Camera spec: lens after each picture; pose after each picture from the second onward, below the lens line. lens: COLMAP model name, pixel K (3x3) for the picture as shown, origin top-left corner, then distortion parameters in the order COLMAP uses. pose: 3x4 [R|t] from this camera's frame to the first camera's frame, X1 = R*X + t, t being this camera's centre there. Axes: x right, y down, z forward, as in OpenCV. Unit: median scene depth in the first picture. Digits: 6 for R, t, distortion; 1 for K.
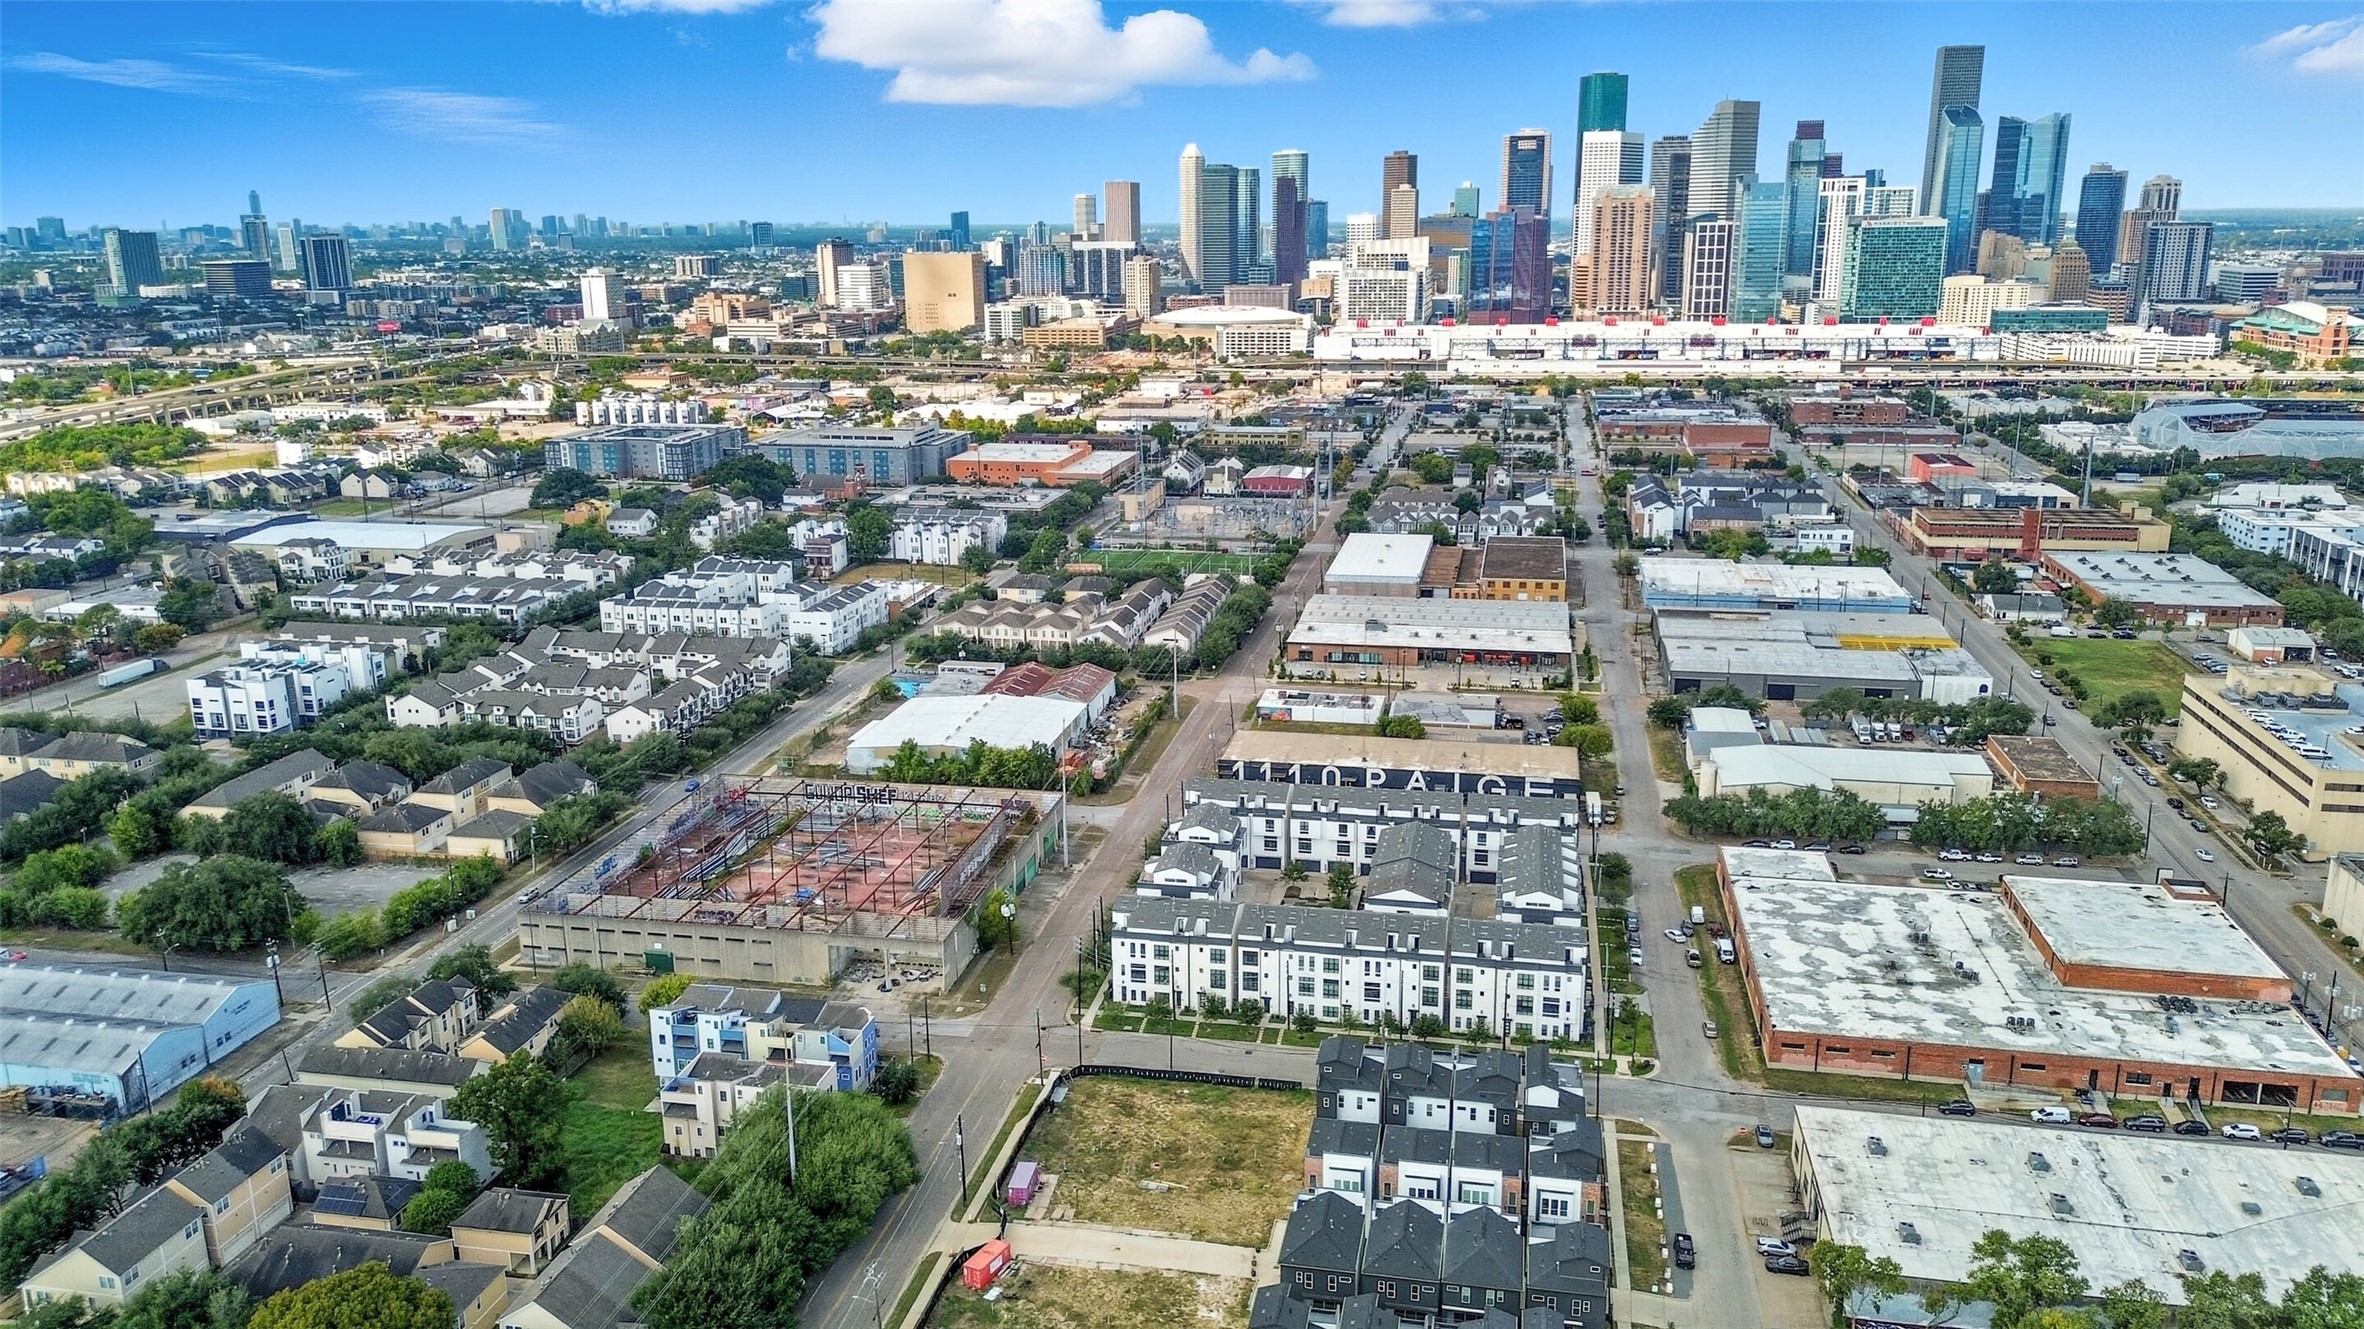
lens RADIAL K [[1687.1, 0, 1182.0], [0, 1687.1, 664.5], [0, 0, 1]] dist [0.079982, -0.081989]
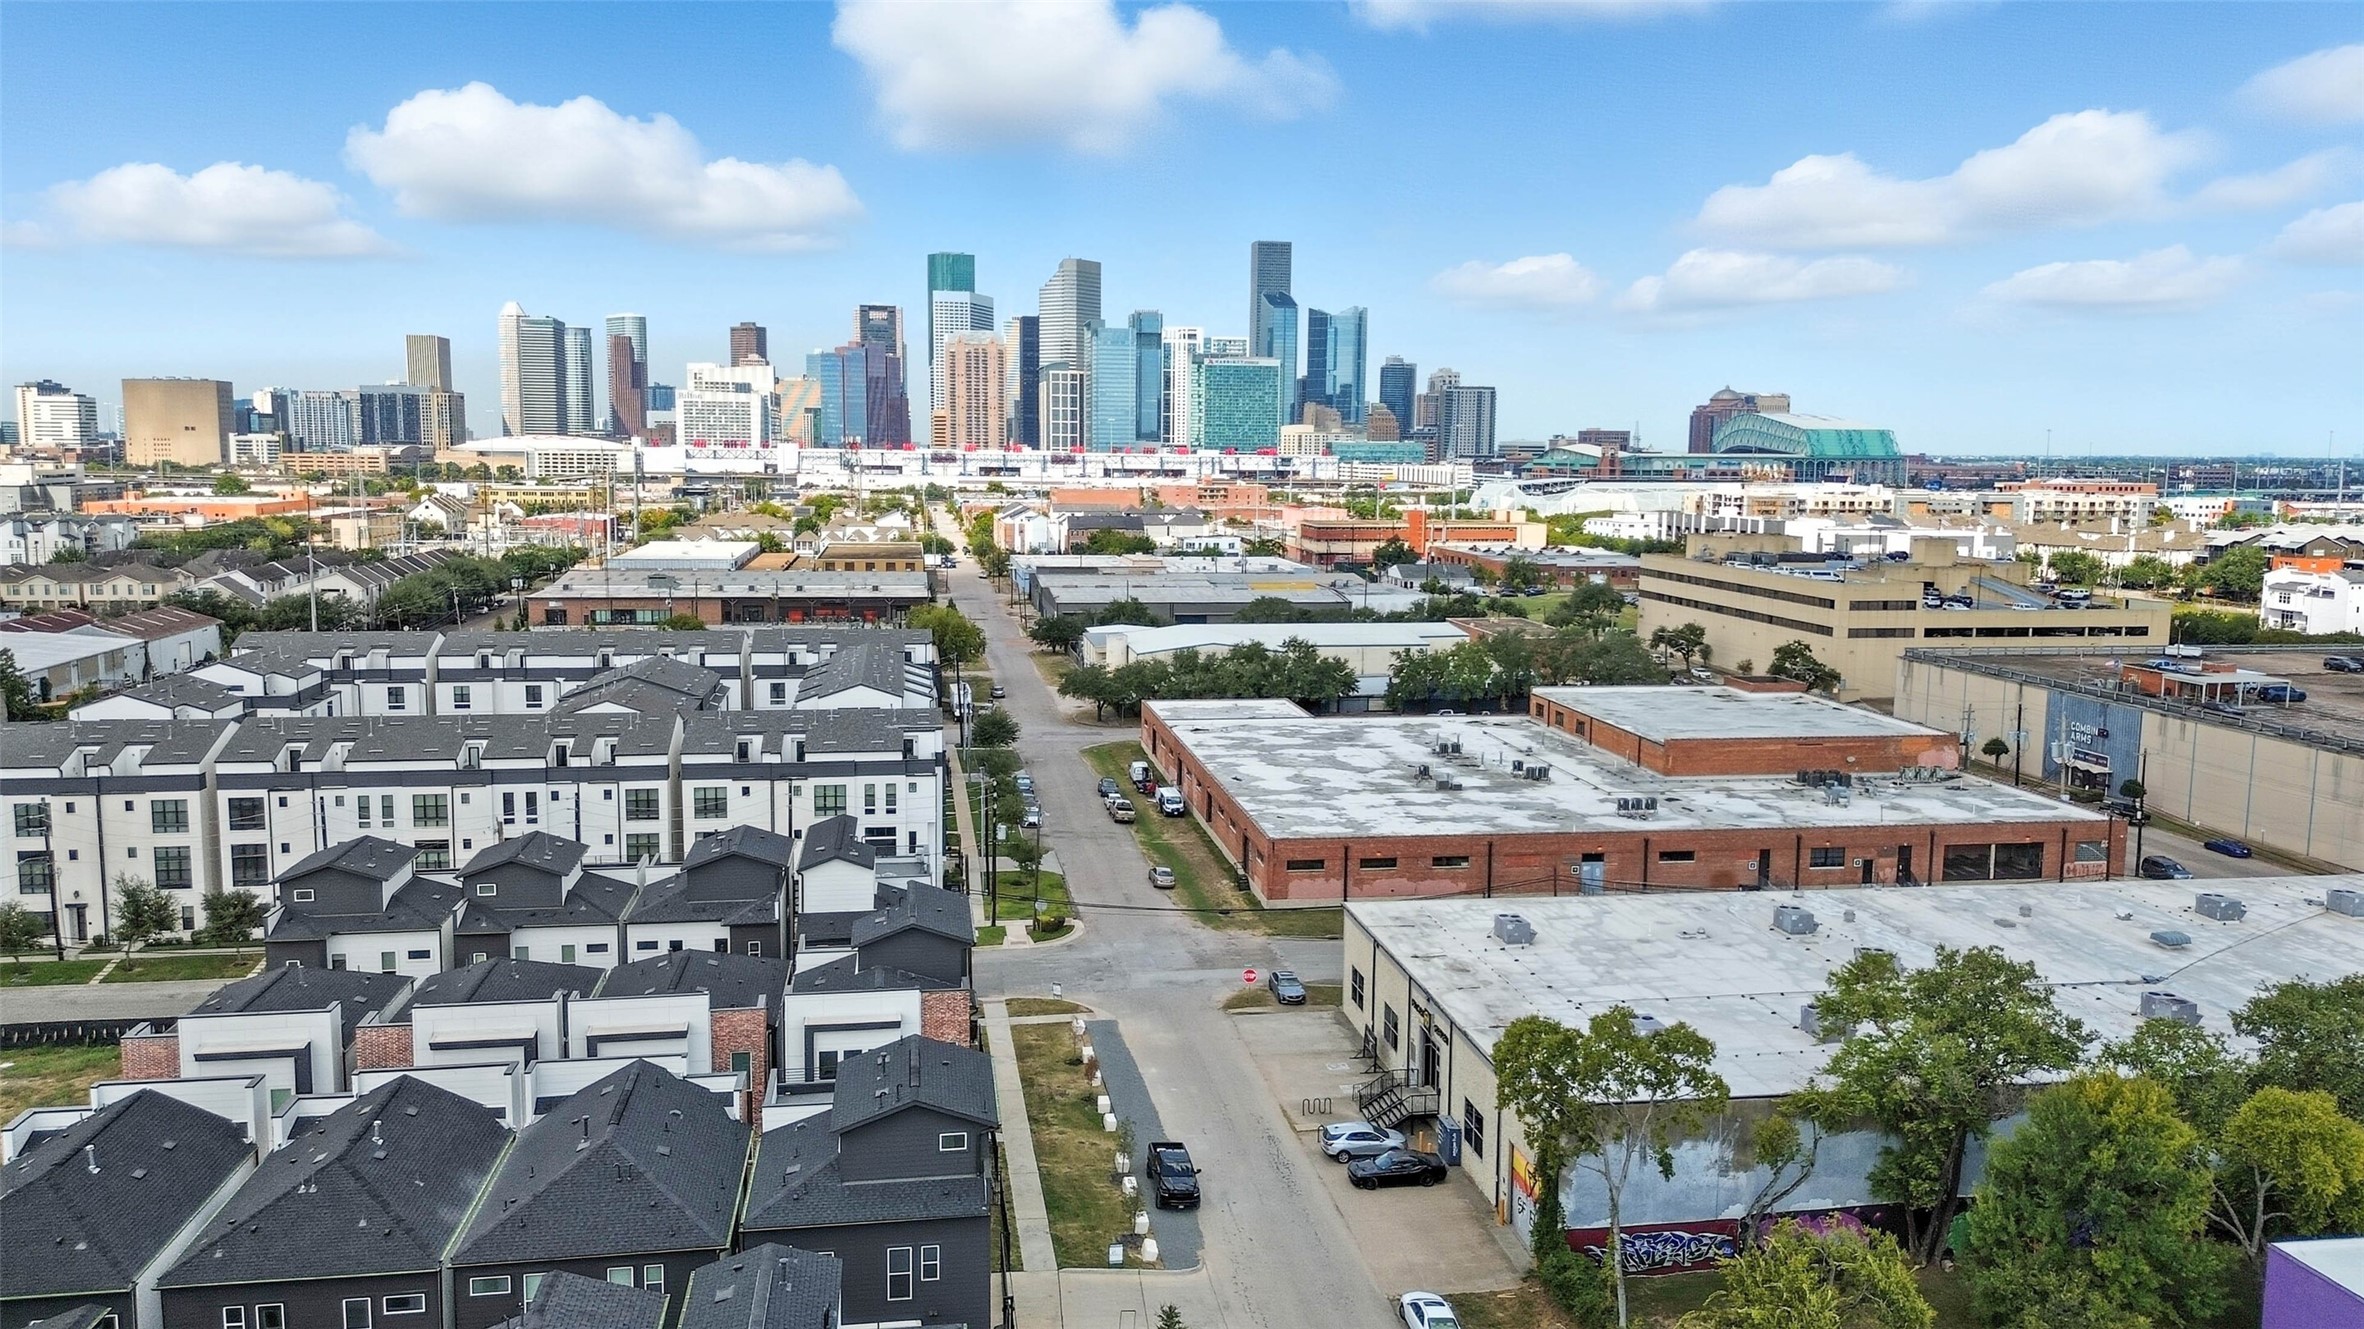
lens RADIAL K [[1687.1, 0, 1182.0], [0, 1687.1, 664.5], [0, 0, 1]] dist [0.079982, -0.081989]
pose [[0.934722, -0.019830, 0.354827, 0.097896], [0.067480, 0.990181, -0.122423, 0.176844], [-0.348915, 0.138375, 0.926882, 0.387638]]
